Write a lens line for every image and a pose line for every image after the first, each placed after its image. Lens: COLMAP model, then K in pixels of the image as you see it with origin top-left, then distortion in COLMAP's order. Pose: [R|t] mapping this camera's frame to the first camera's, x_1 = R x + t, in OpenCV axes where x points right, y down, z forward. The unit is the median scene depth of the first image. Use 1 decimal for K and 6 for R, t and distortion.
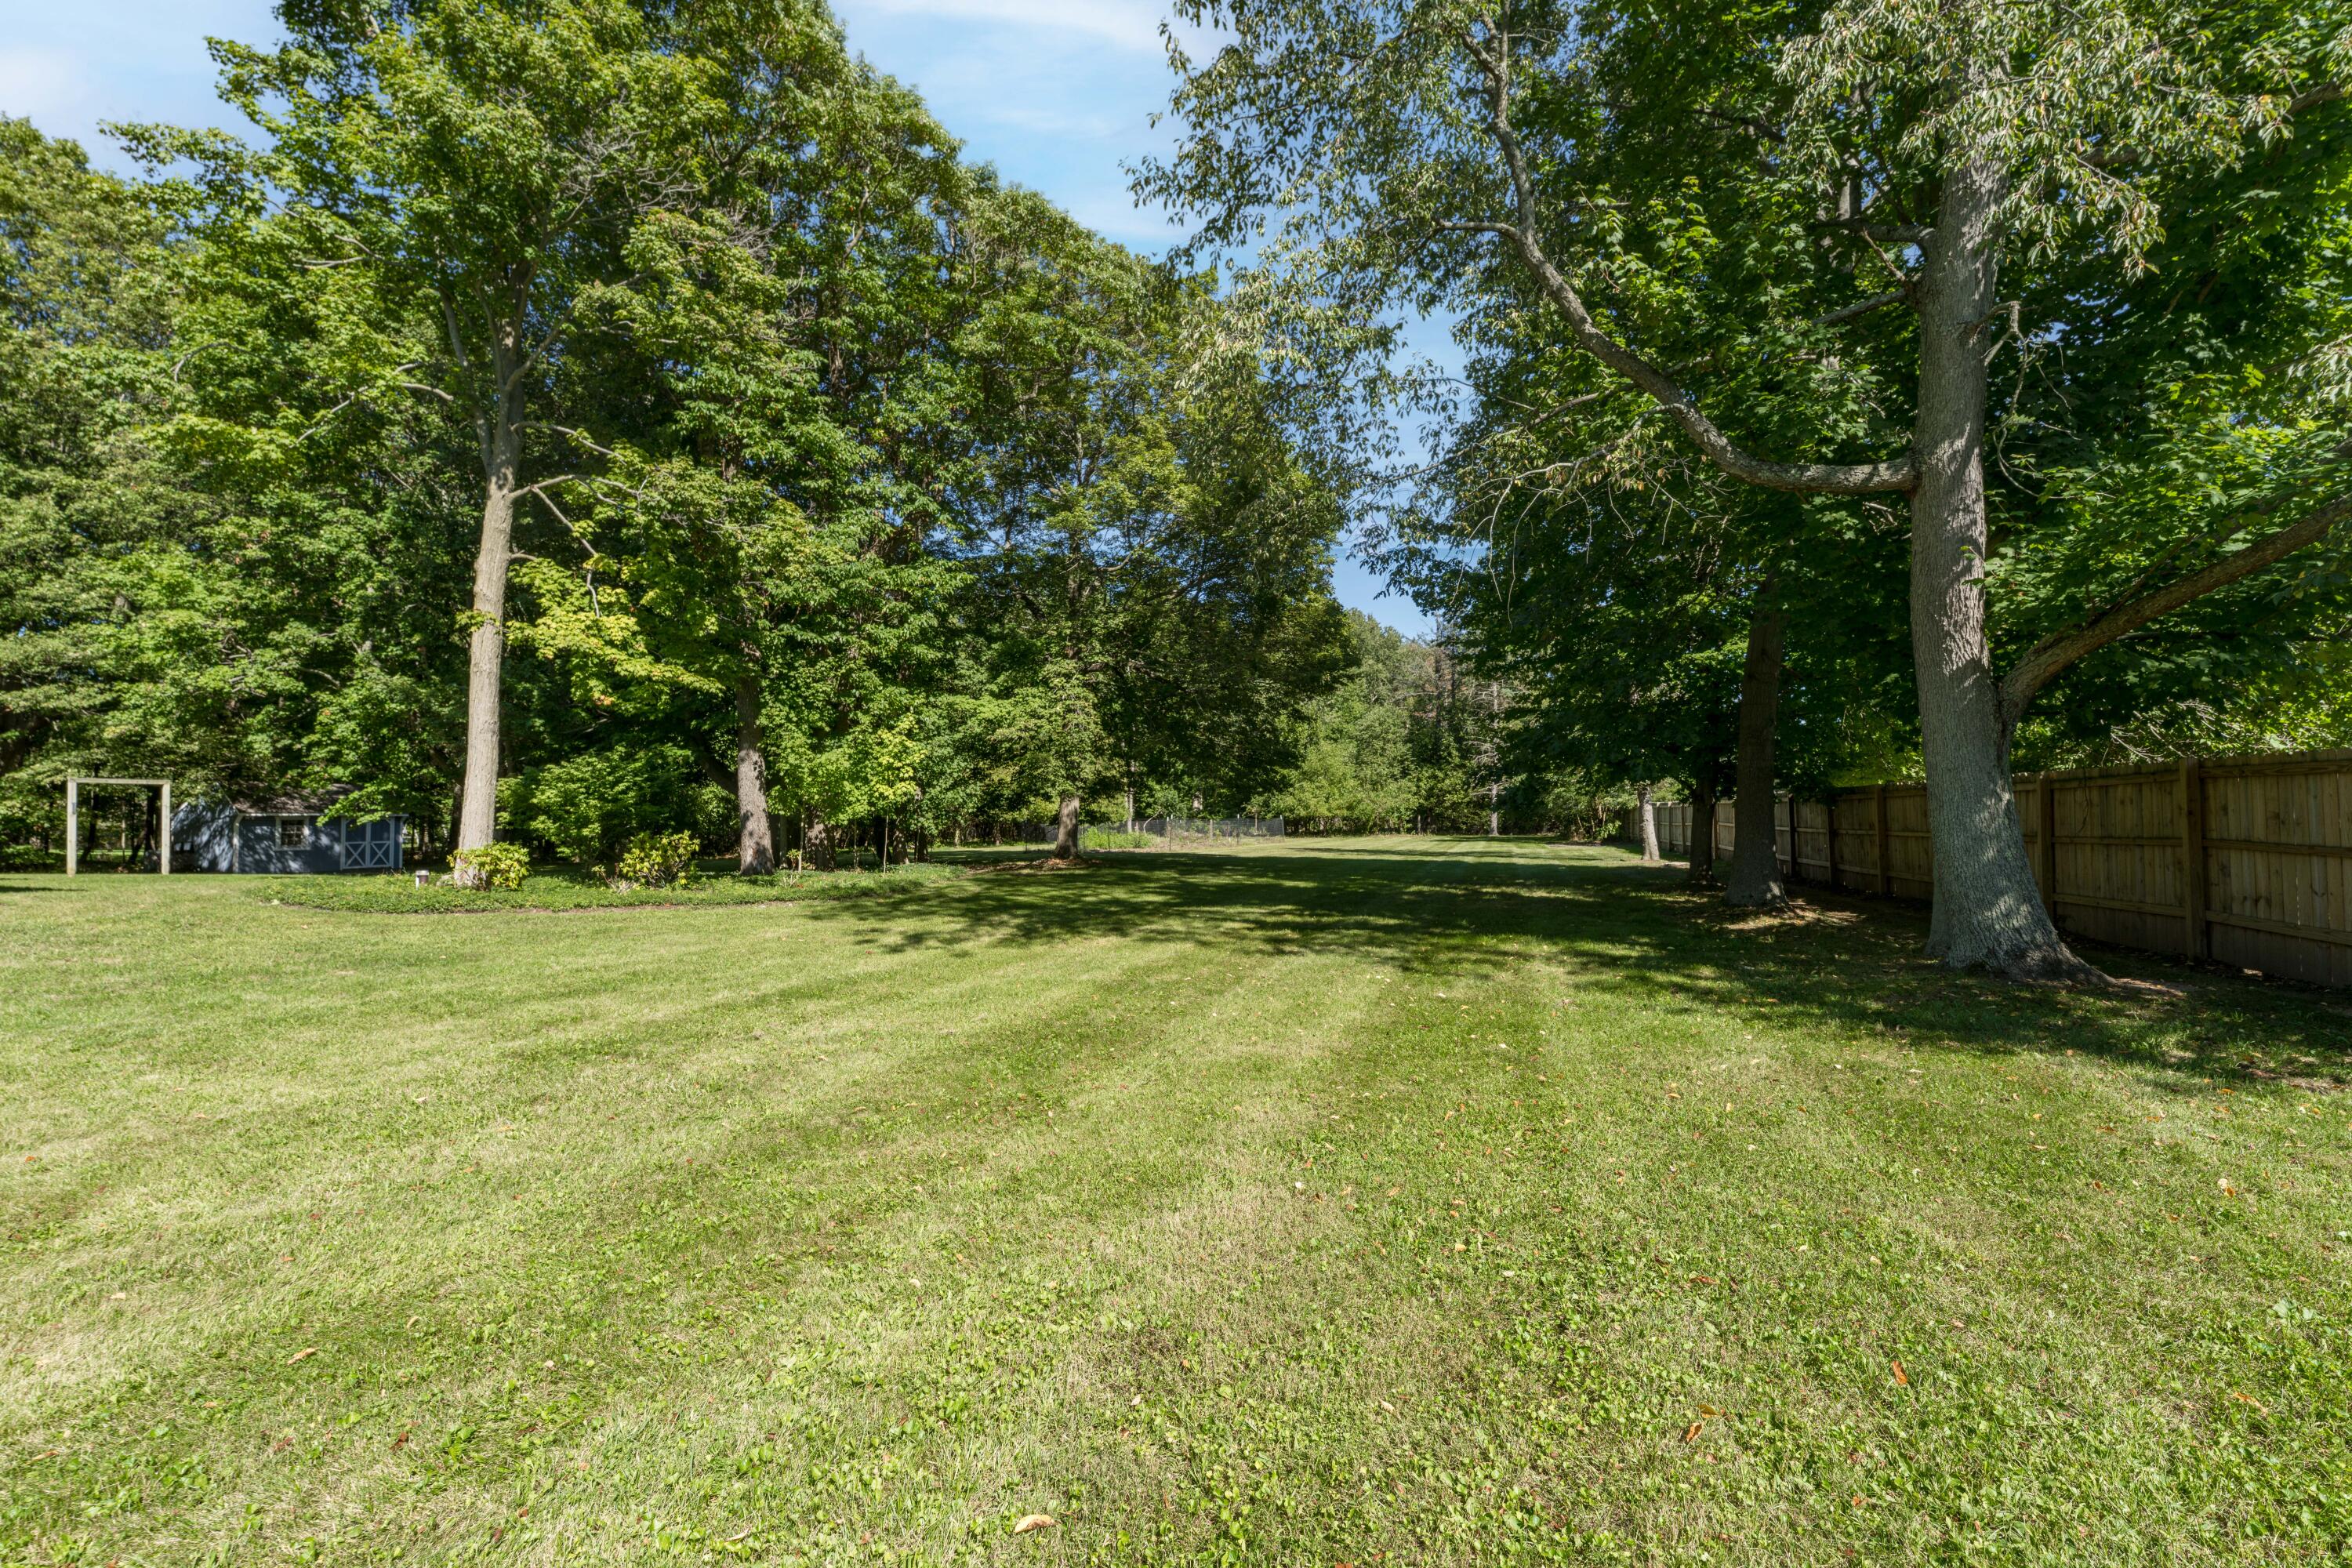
lens RADIAL K [[942.2, 0, 1176.0], [0, 942.2, 784.0], [0, 0, 1]] dist [-0.000223, -0.000325]
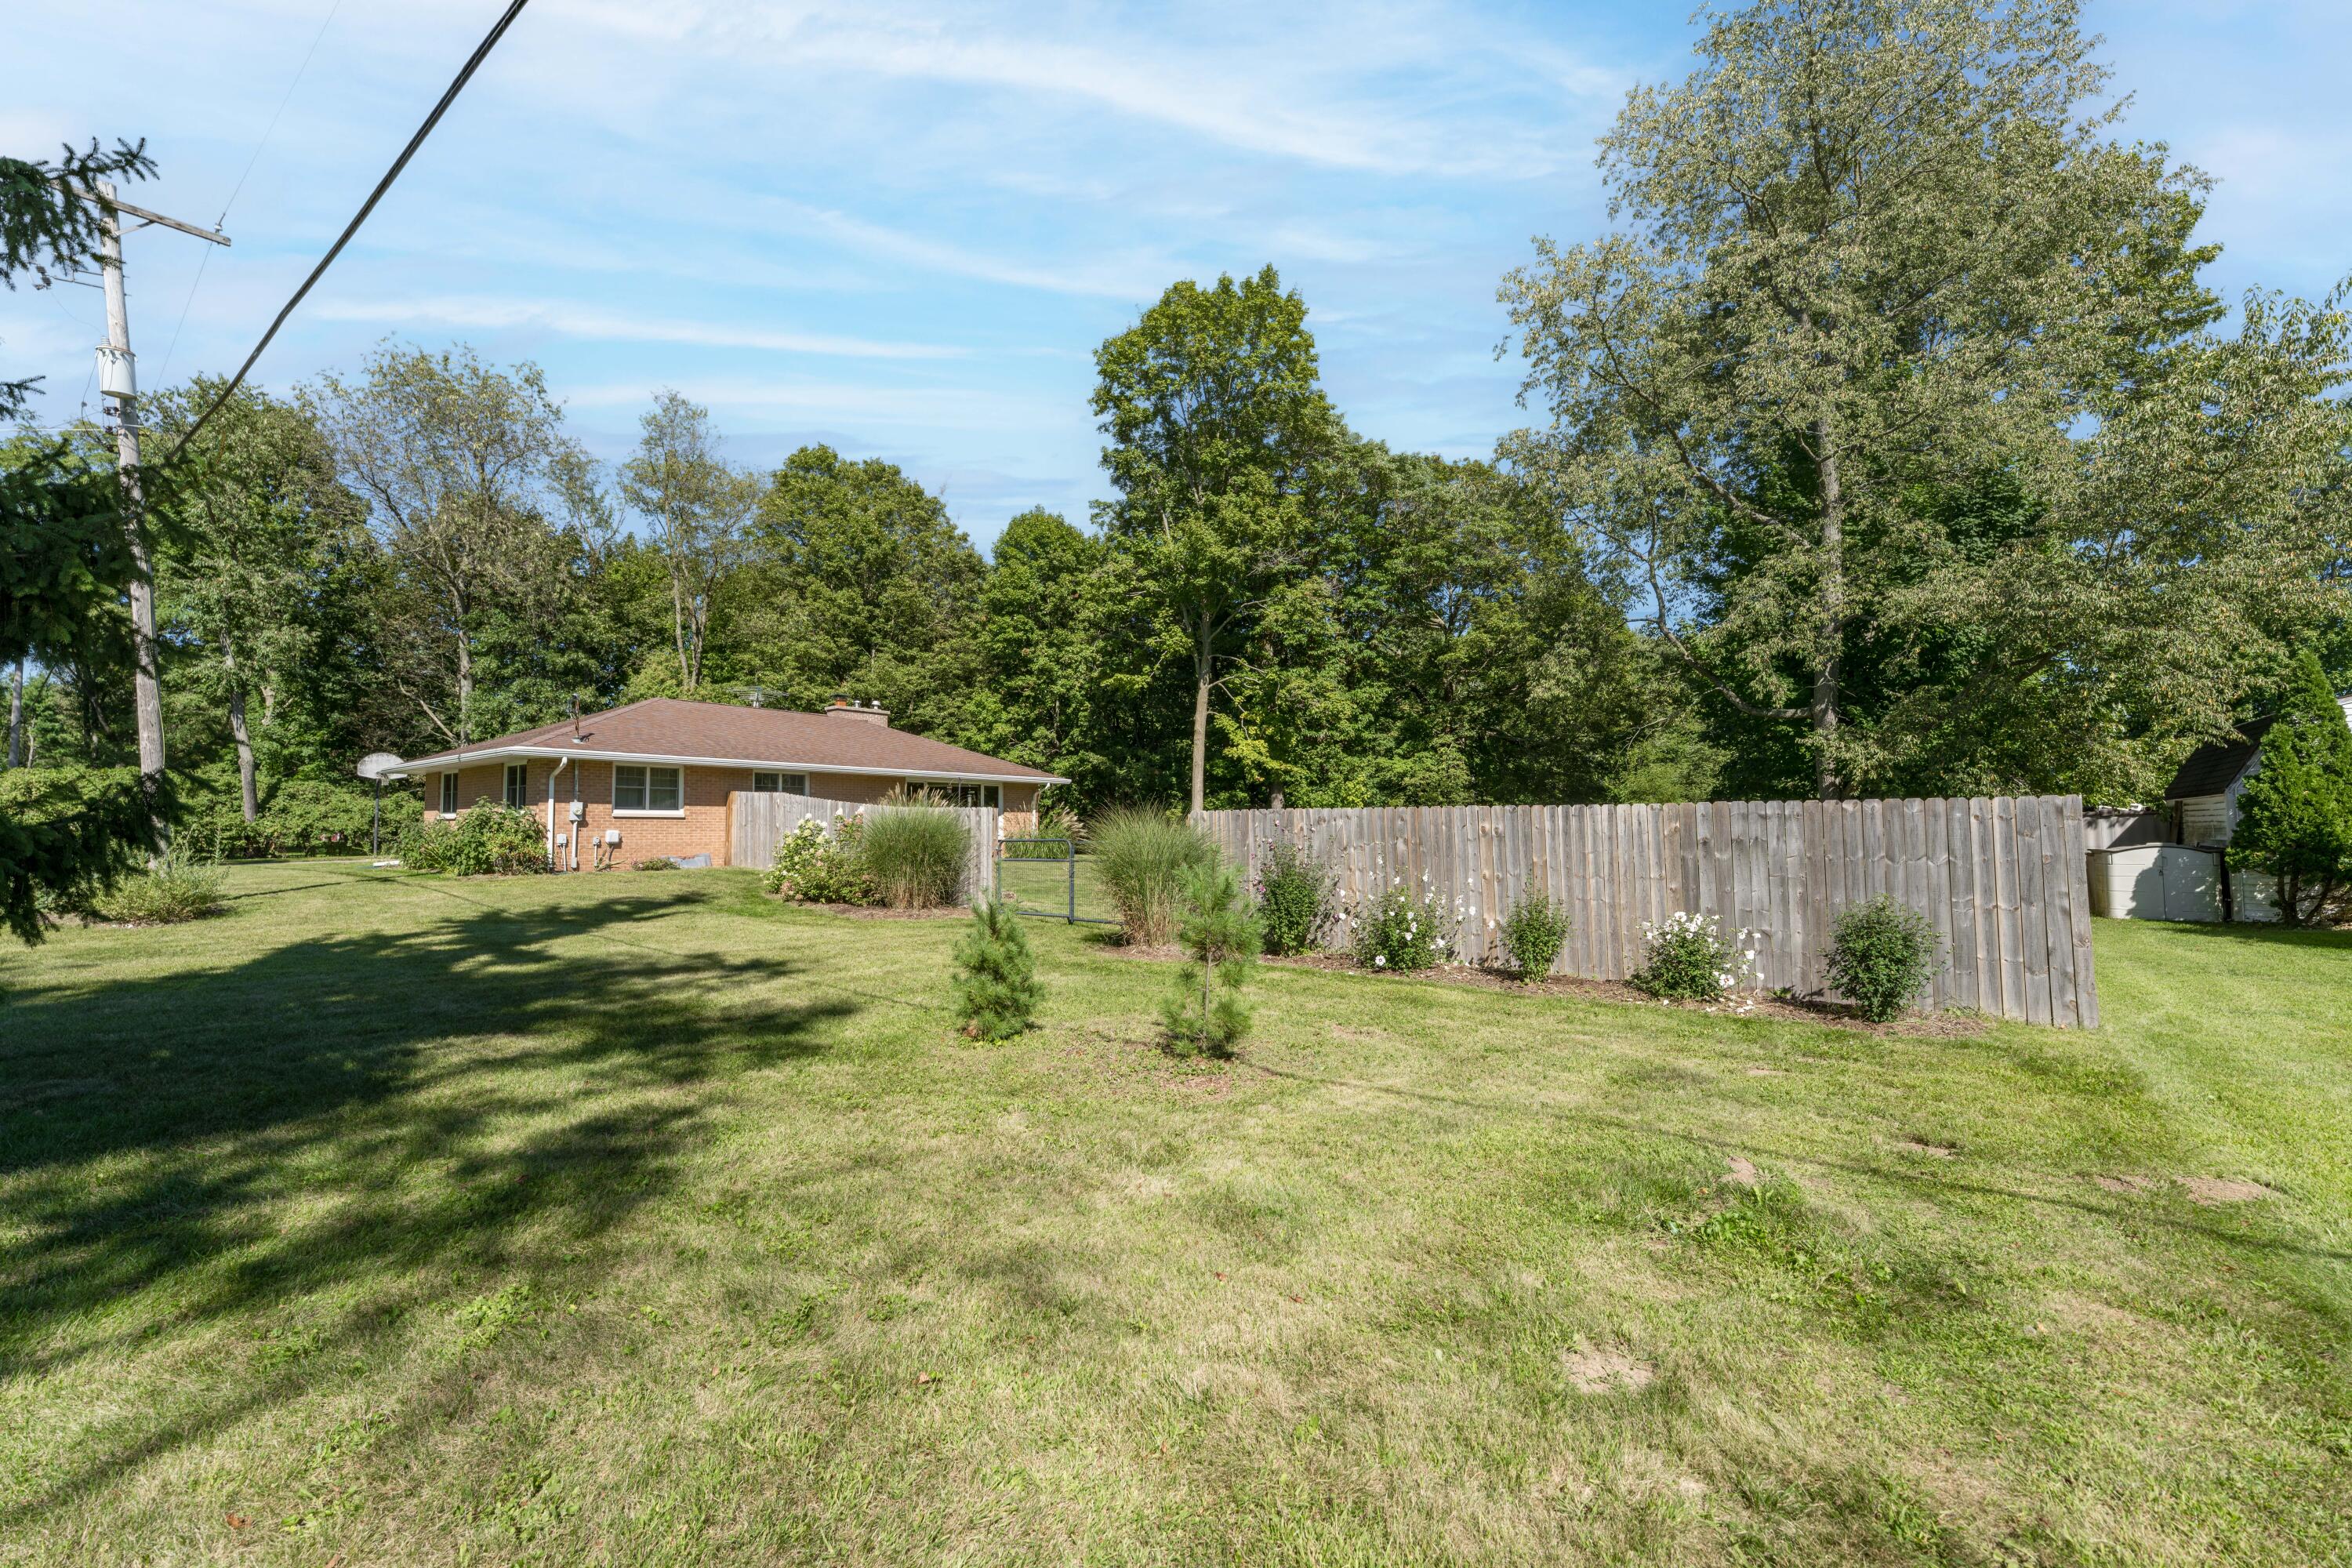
lens RADIAL K [[942.2, 0, 1176.0], [0, 942.2, 784.0], [0, 0, 1]] dist [-0.000223, -0.000325]
pose [[0.943804, -0.001513, -0.330503, -0.024002], [-0.001766, 0.999952, -0.009619, -0.036497], [0.330502, 0.009662, 0.943756, -0.828336]]
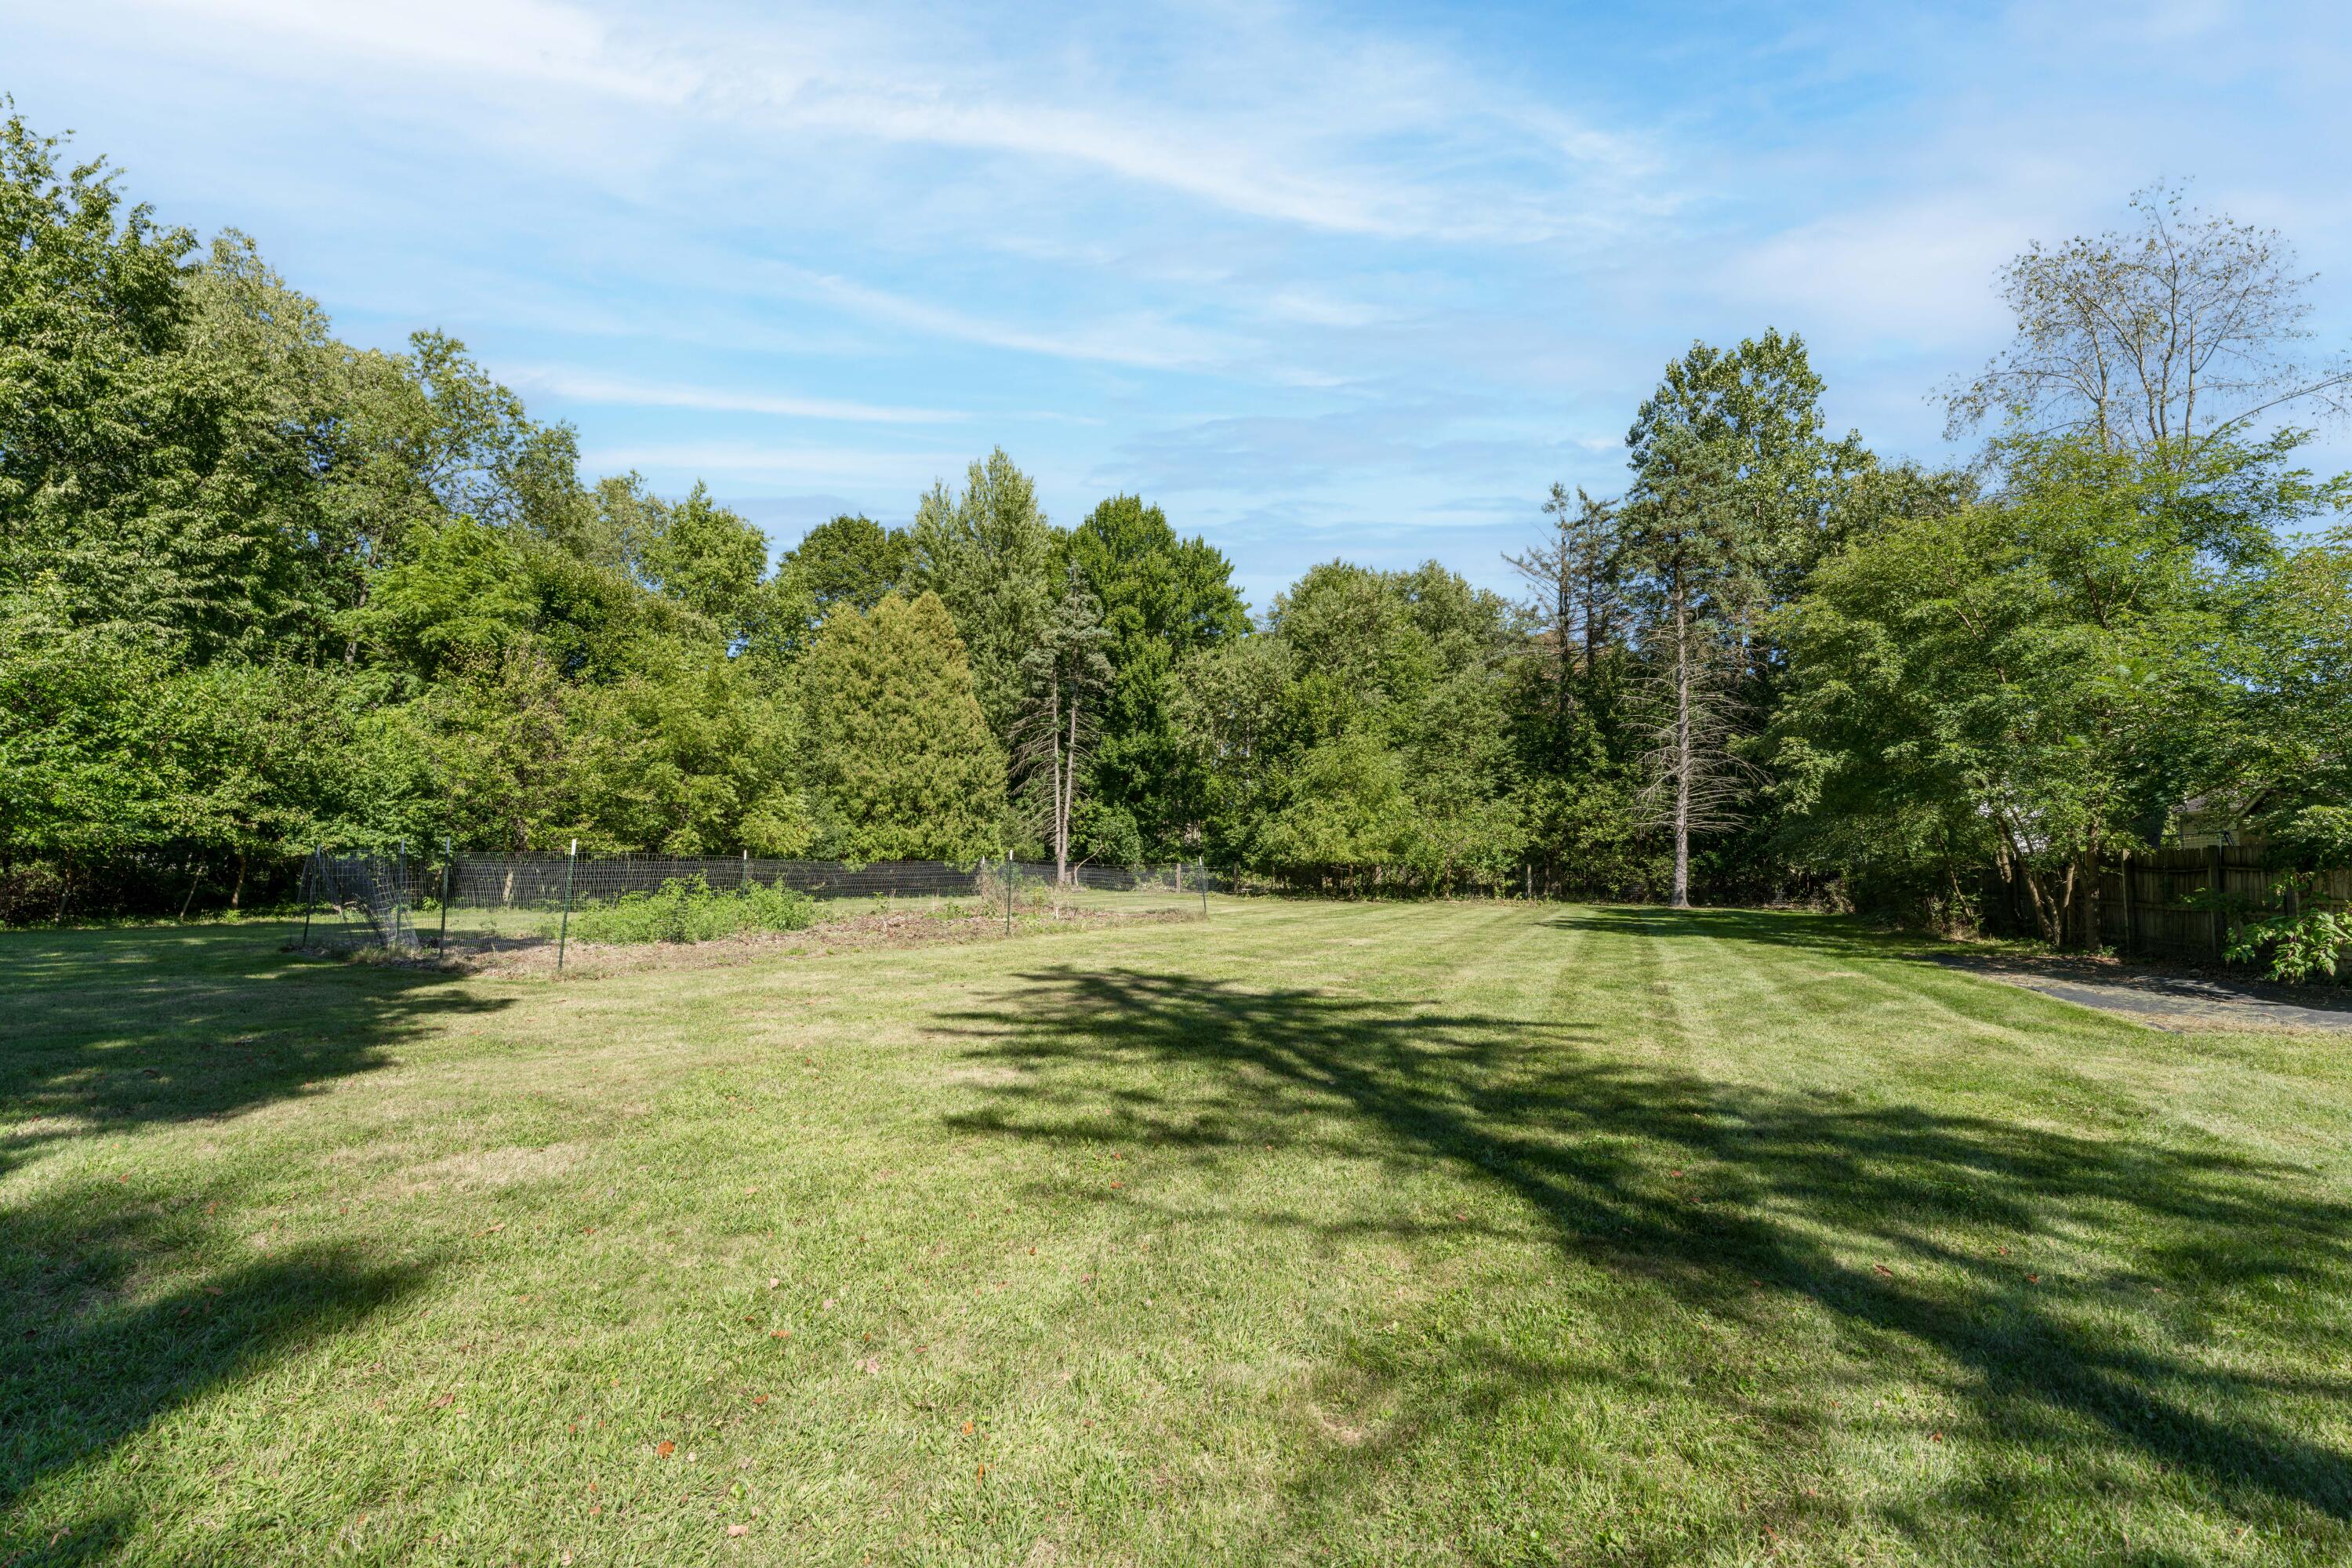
lens RADIAL K [[942.2, 0, 1176.0], [0, 942.2, 784.0], [0, 0, 1]] dist [-0.000223, -0.000325]
pose [[0.994213, 0.014666, -0.106425, 0.112902], [-0.019598, 0.998774, -0.045447, 0.015483], [0.105628, 0.047270, 0.993282, 0.438020]]
